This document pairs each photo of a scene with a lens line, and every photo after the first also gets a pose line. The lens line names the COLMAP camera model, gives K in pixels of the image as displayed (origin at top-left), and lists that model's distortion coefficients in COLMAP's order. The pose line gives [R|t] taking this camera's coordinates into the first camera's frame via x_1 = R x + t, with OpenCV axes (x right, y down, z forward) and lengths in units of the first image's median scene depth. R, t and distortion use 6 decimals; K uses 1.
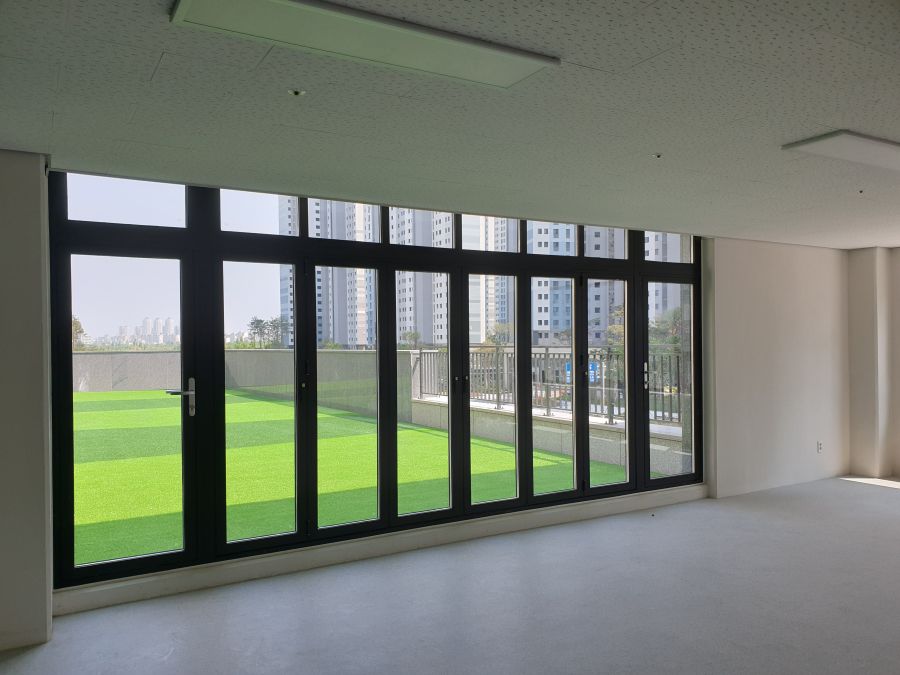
lens RADIAL K [[706.5, 0, 460.4], [0, 706.5, 347.7], [0, 0, 1]] dist [0.005549, -0.007341]
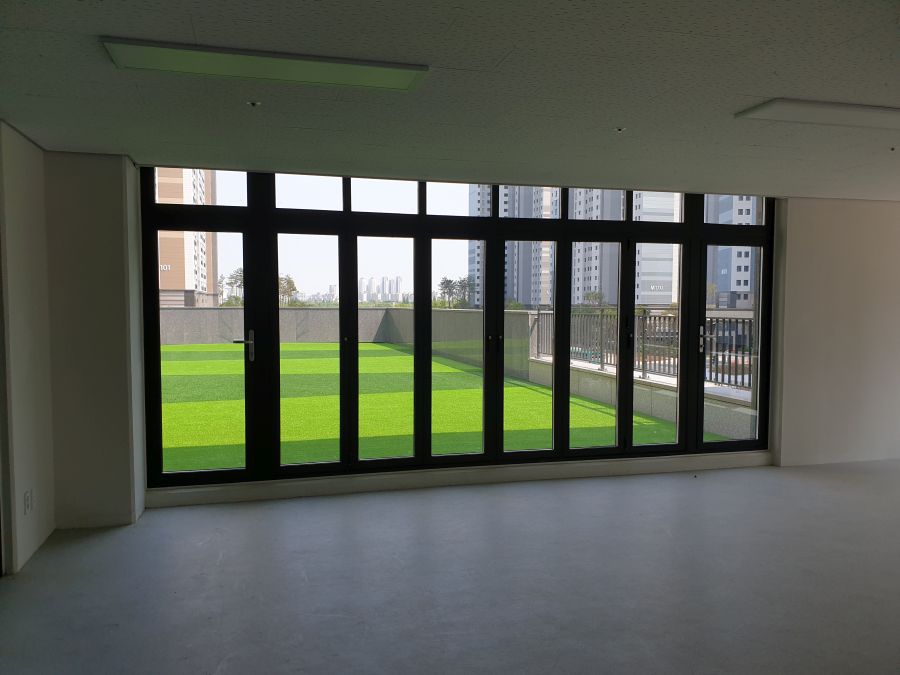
lens RADIAL K [[702.7, 0, 450.0], [0, 702.7, 337.5], [0, 0, 1]] dist [-0.000179, -0.000904]
pose [[0.961735, 0.025473, -0.272796, 0.205529], [-0.013933, 0.998927, 0.044157, -0.002207], [0.273628, -0.038666, 0.961058, -0.057764]]
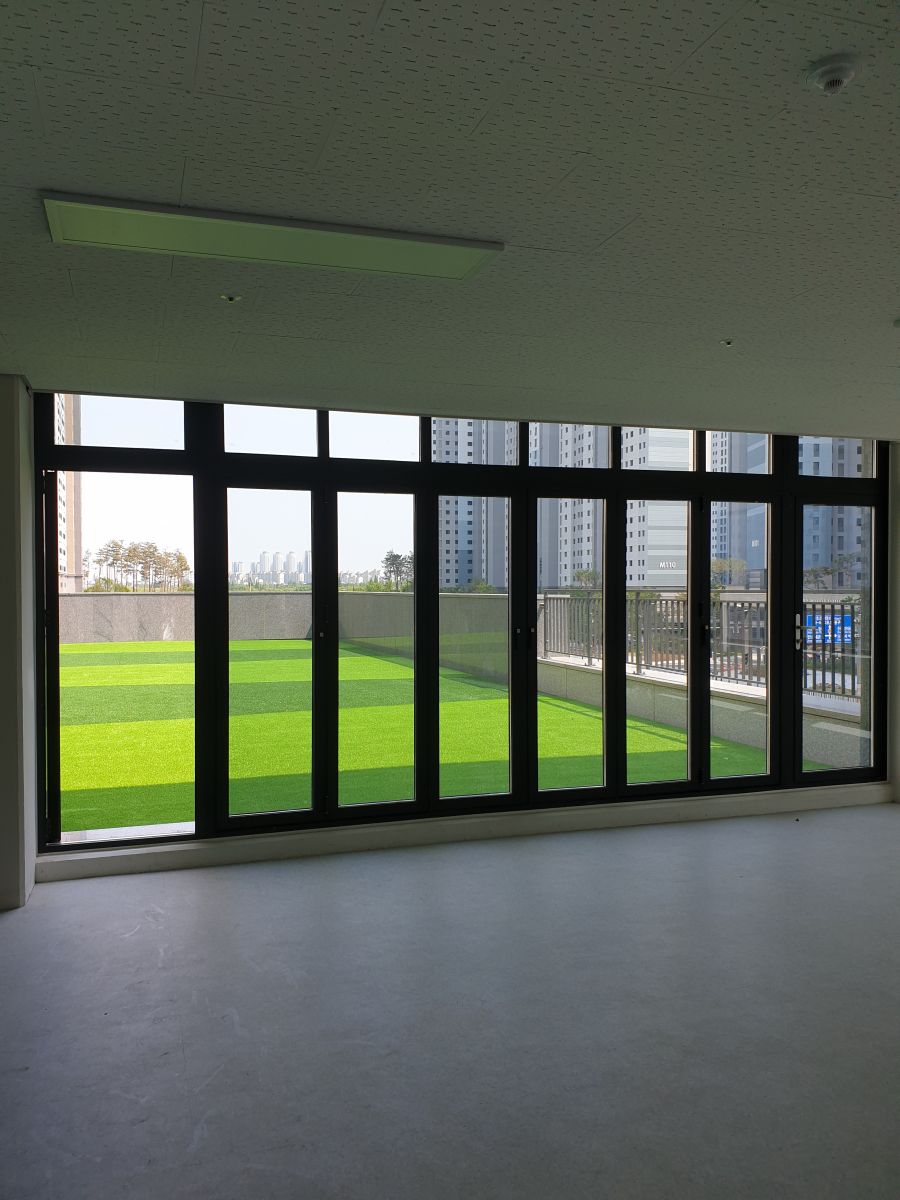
lens RADIAL K [[936.9, 0, 445.6], [0, 936.9, 599.5], [0, 0, 1]] dist [-0.000179, -0.000904]
pose [[0.974700, 0.010479, -0.223270, 0.131069], [-0.008550, 0.999917, 0.009604, -0.000681], [0.223353, -0.007452, 0.974709, -0.036119]]
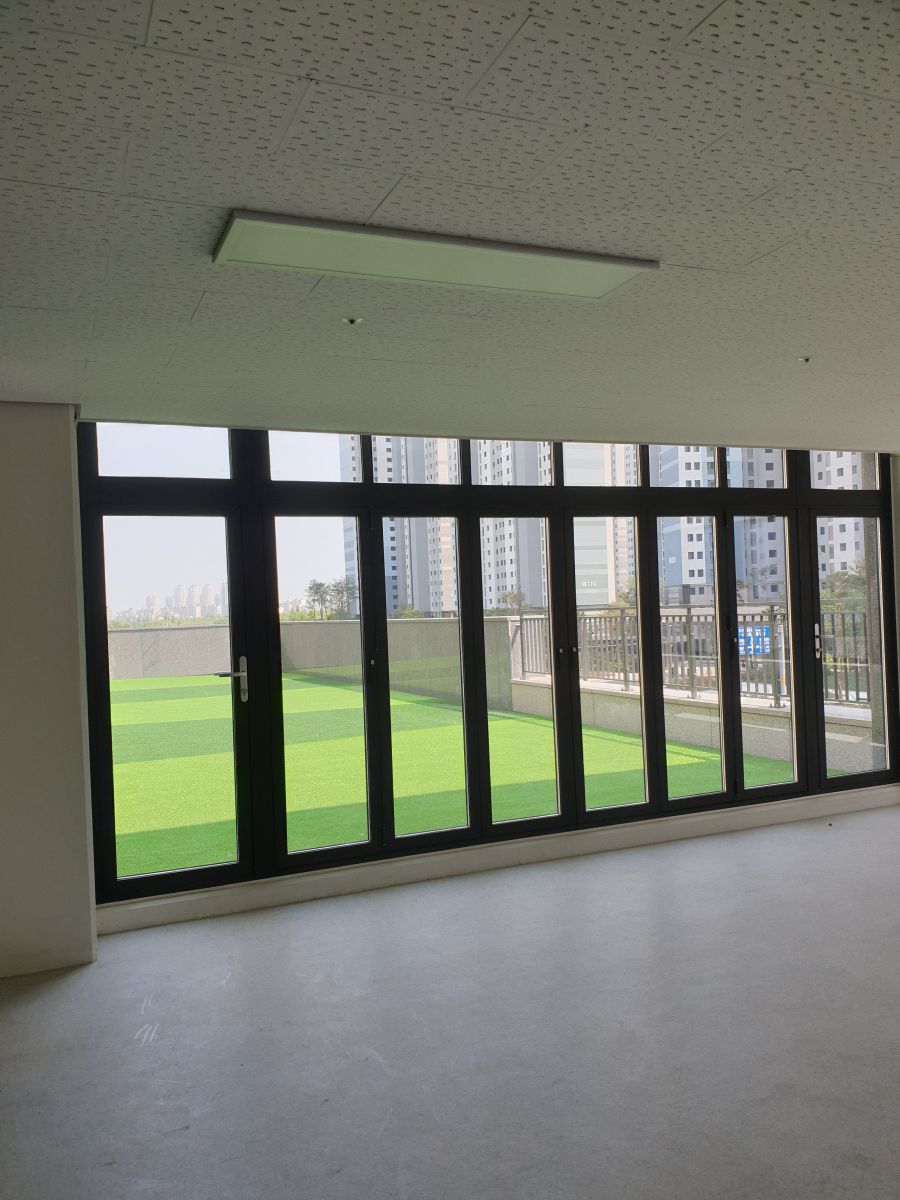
lens RADIAL K [[942.0, 0, 451.4], [0, 942.0, 607.8], [0, 0, 1]] dist [0.005549, -0.007341]
pose [[0.989954, -0.030013, -0.138165, 0.016722], [0.029231, 0.999543, -0.007684, 0.000157], [0.138332, 0.003568, 0.990379, -0.055002]]
